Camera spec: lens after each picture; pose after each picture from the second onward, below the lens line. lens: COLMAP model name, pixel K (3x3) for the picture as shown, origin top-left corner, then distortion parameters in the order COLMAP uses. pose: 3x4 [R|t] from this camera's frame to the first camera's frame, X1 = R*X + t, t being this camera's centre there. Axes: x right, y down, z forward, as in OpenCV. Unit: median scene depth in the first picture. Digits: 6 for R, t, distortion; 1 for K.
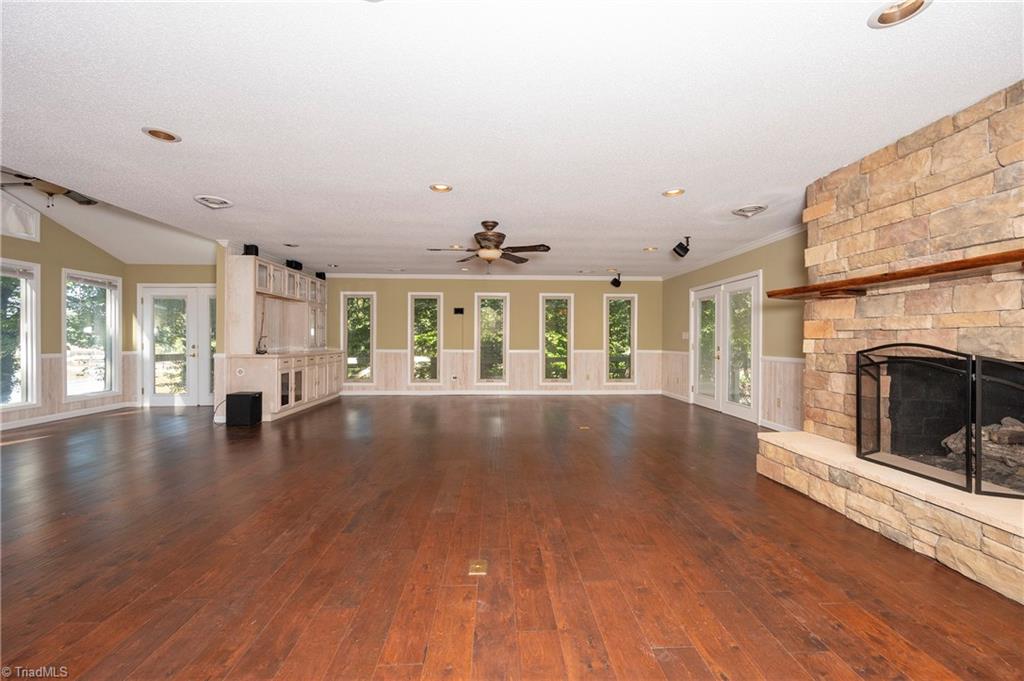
lens RADIAL K [[407.5, 0, 511.1], [0, 407.5, 340.0], [0, 0, 1]] dist [-0.004103, 0.000044]
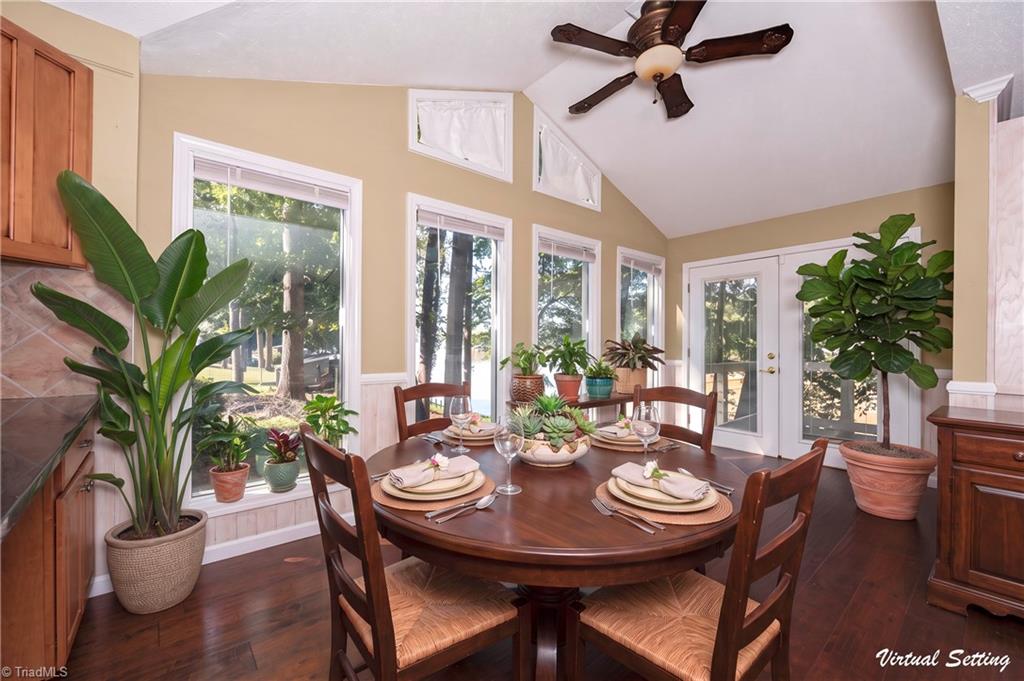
lens RADIAL K [[407.5, 0, 511.3], [0, 407.5, 342.3], [0, 0, 1]] dist [-0.004103, 0.000044]
pose [[0.605522, 0.001091, -0.795828, -0.546844], [-0.006010, 0.999977, -0.003202, 0.000361], [0.795806, 0.006722, 0.605514, 0.344051]]
